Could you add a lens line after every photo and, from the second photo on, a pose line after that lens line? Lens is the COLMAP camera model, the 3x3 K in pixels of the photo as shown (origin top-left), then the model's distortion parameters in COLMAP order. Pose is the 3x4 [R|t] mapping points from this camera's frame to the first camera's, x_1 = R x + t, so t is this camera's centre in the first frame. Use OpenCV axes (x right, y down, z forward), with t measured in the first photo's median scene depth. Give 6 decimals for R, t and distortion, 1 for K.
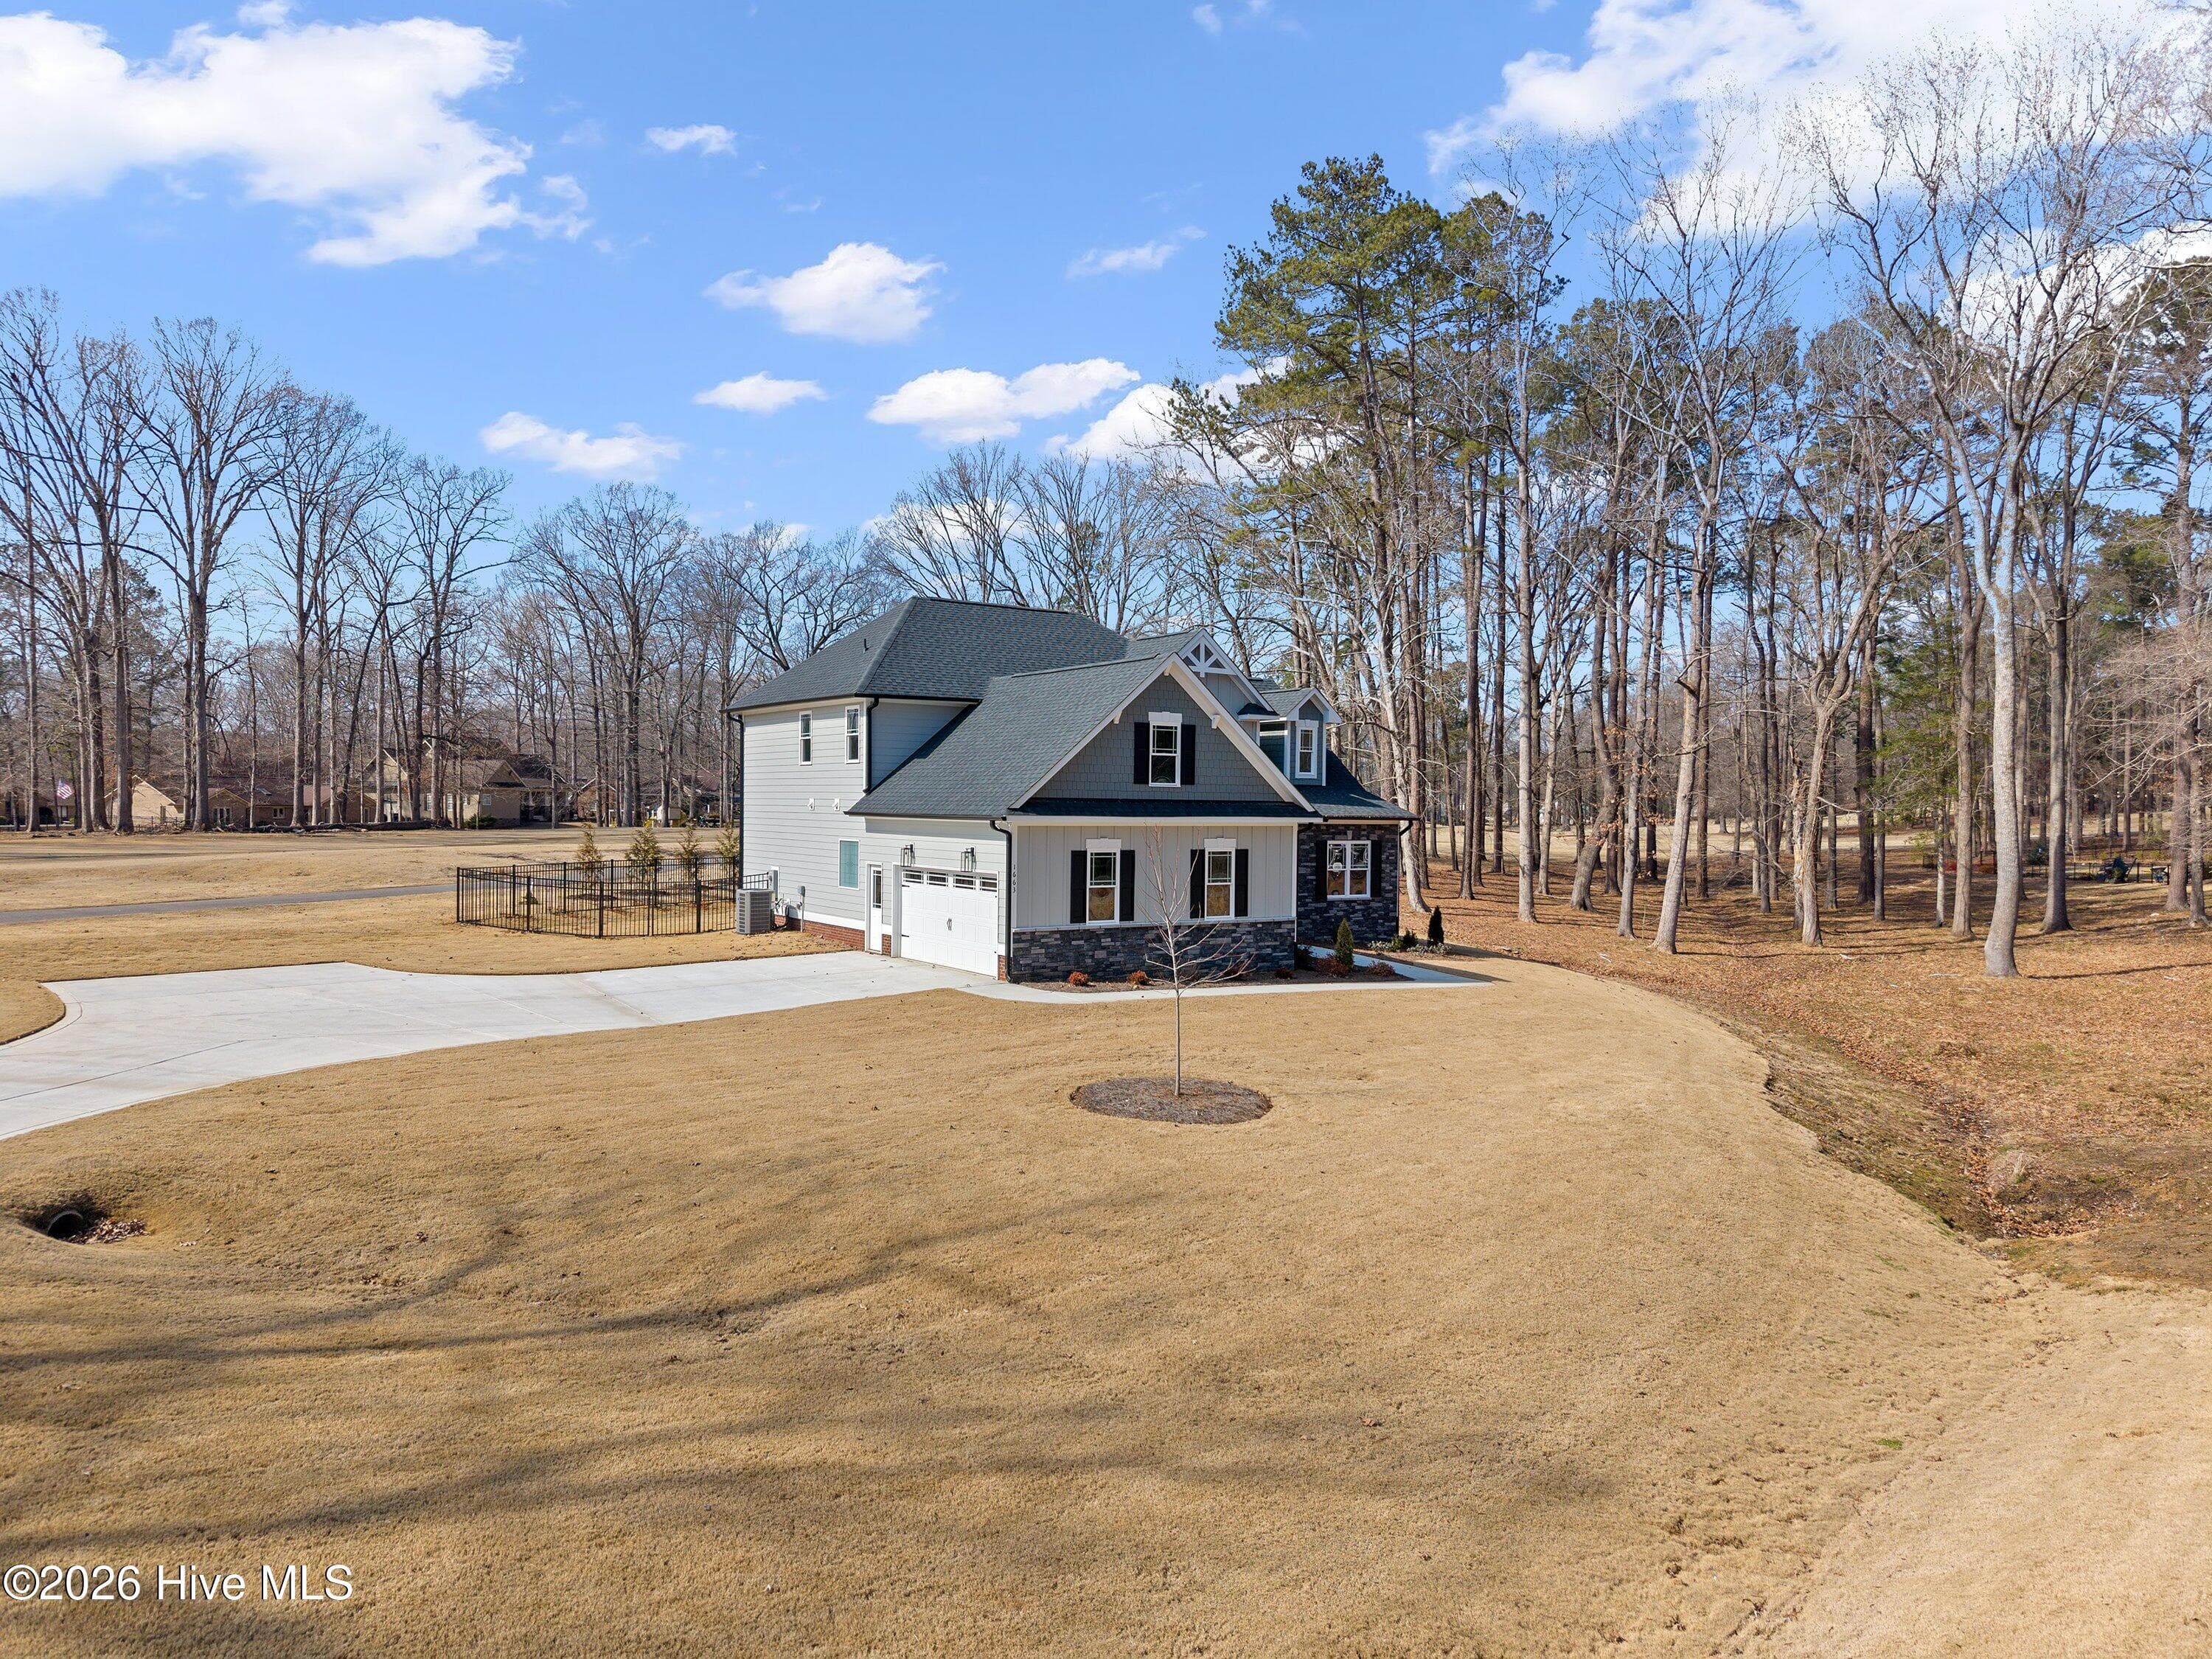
lens RADIAL K [[1478.6, 0, 1064.5], [0, 1478.6, 863.9], [0, 0, 1]] dist [0.030520, -0.028764]
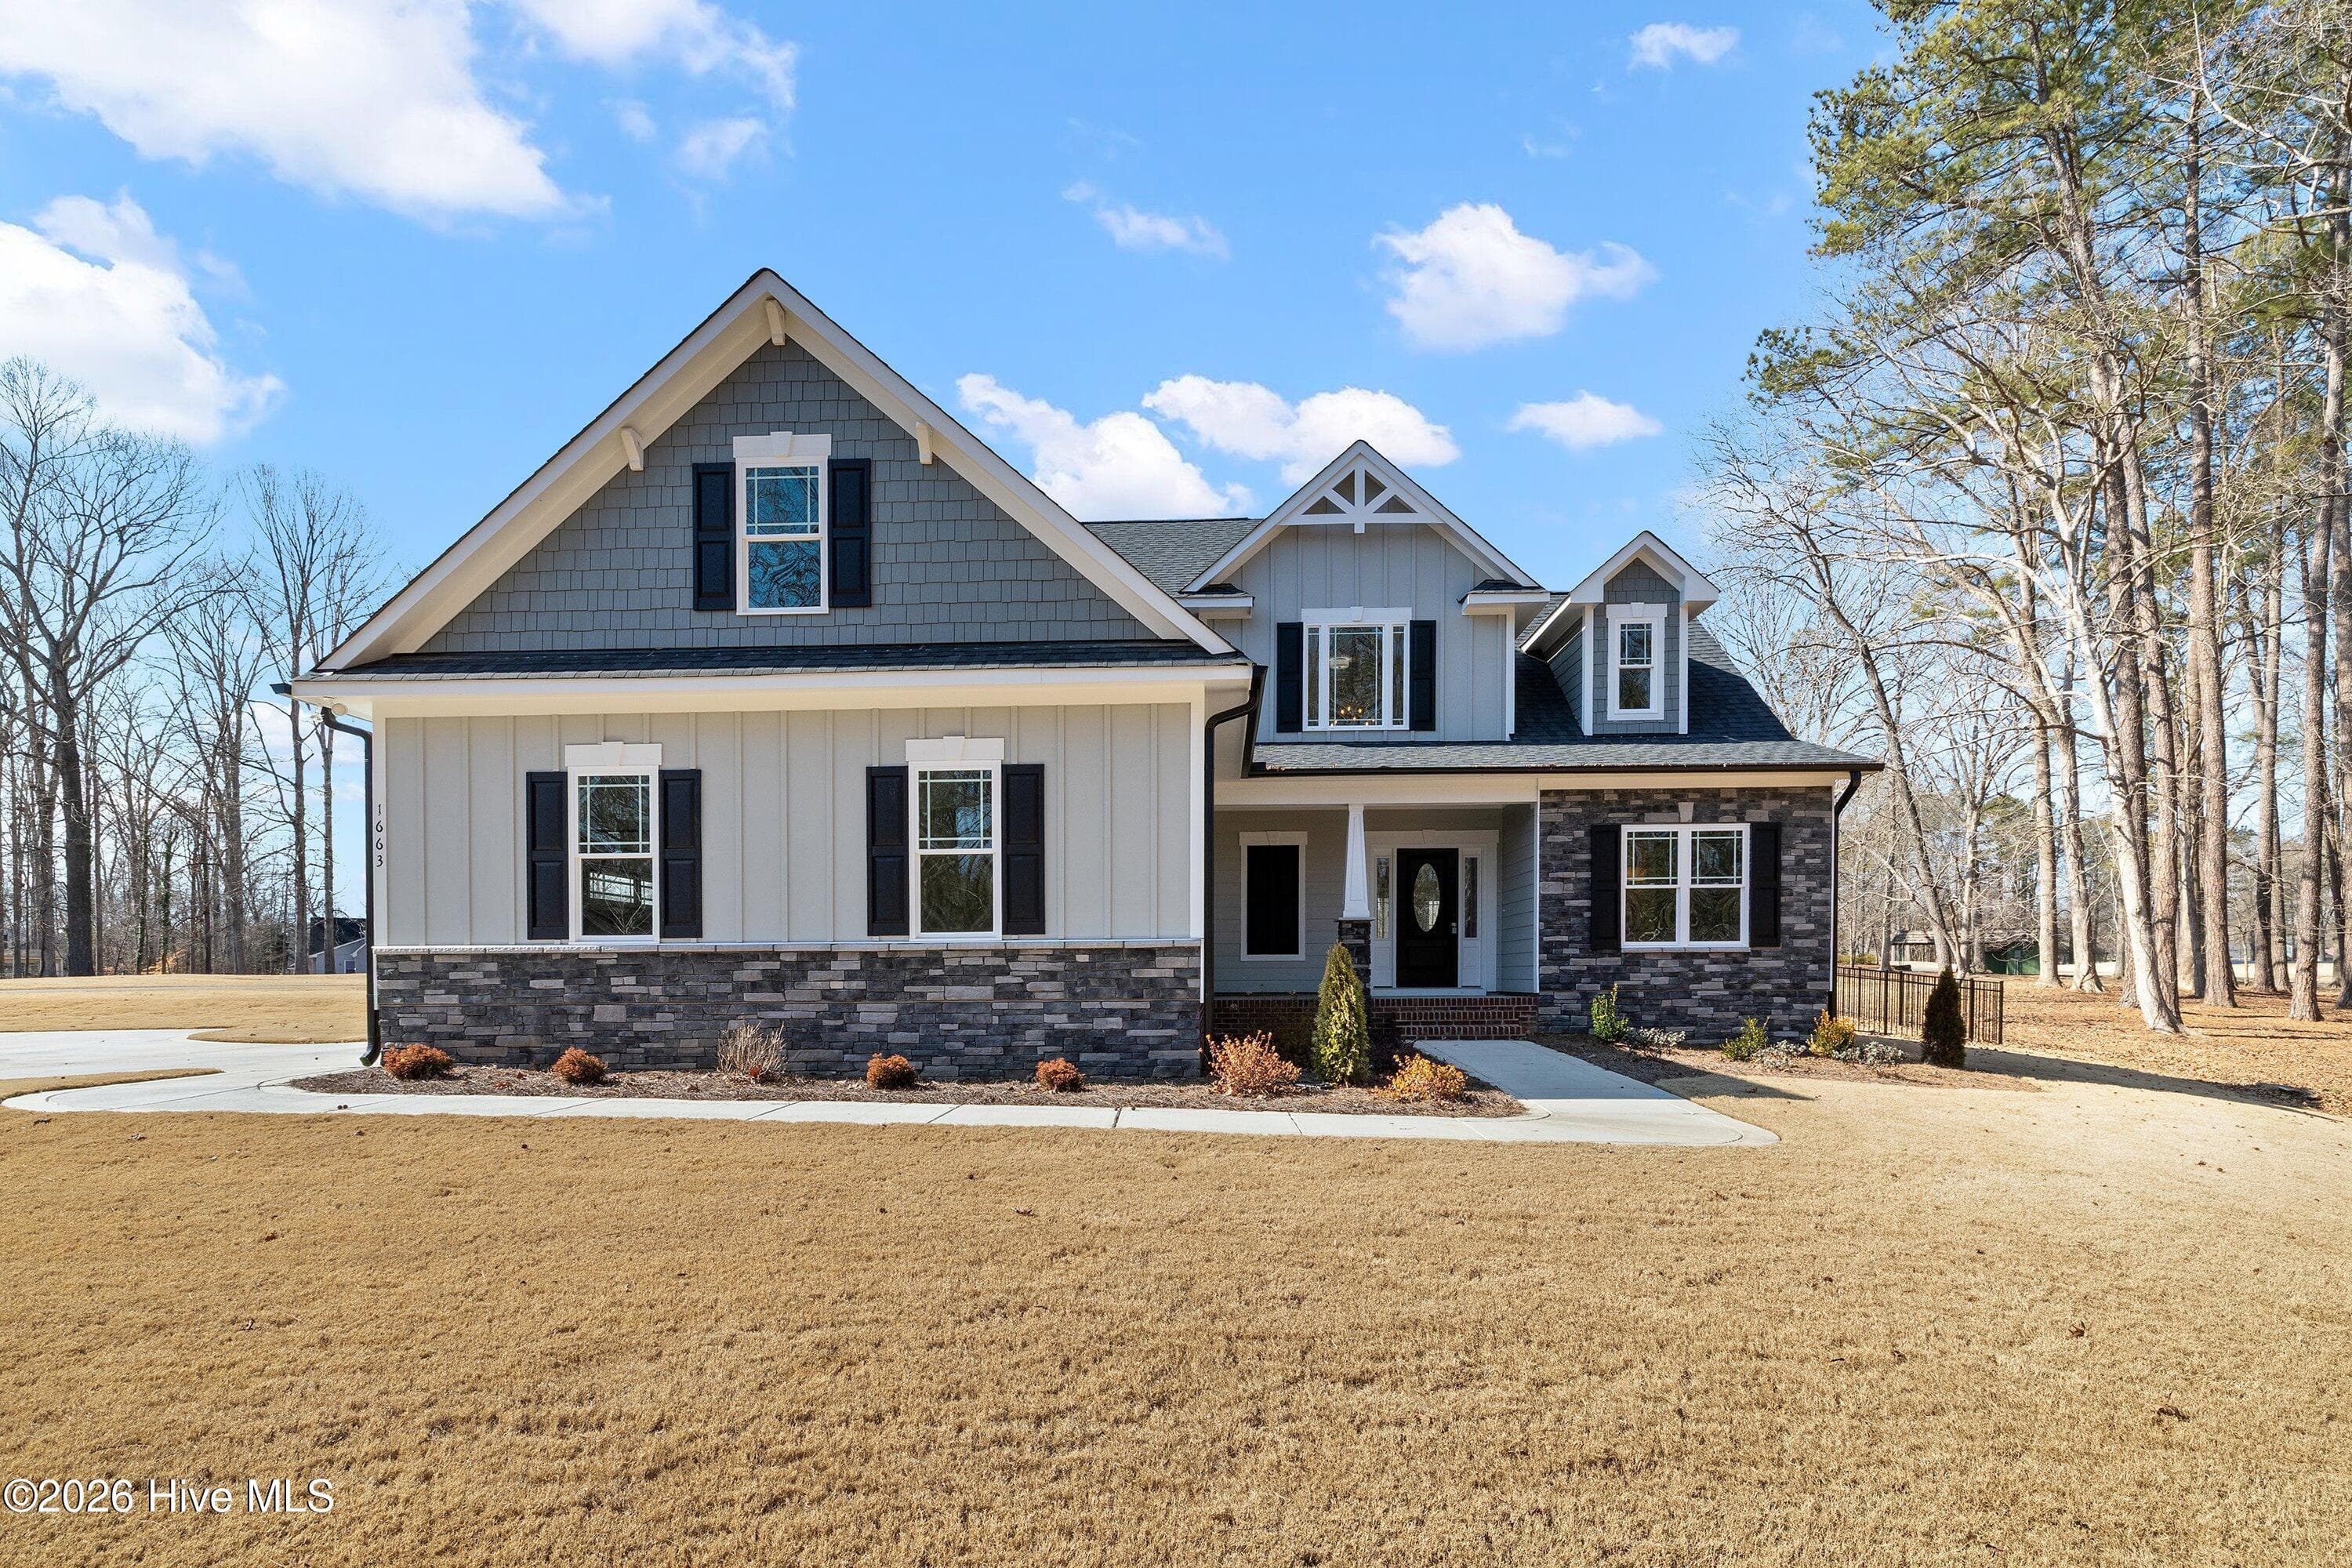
lens RADIAL K [[1158.7, 0, 1172.0], [0, 1158.7, 1004.1], [0, 0, 1]] dist [-0.012584, 0.000125]
pose [[0.827592, -0.005474, -0.561303, 0.322795], [-0.006040, 0.999808, -0.018655, 0.059237], [0.561297, 0.018829, 0.827400, 0.756068]]
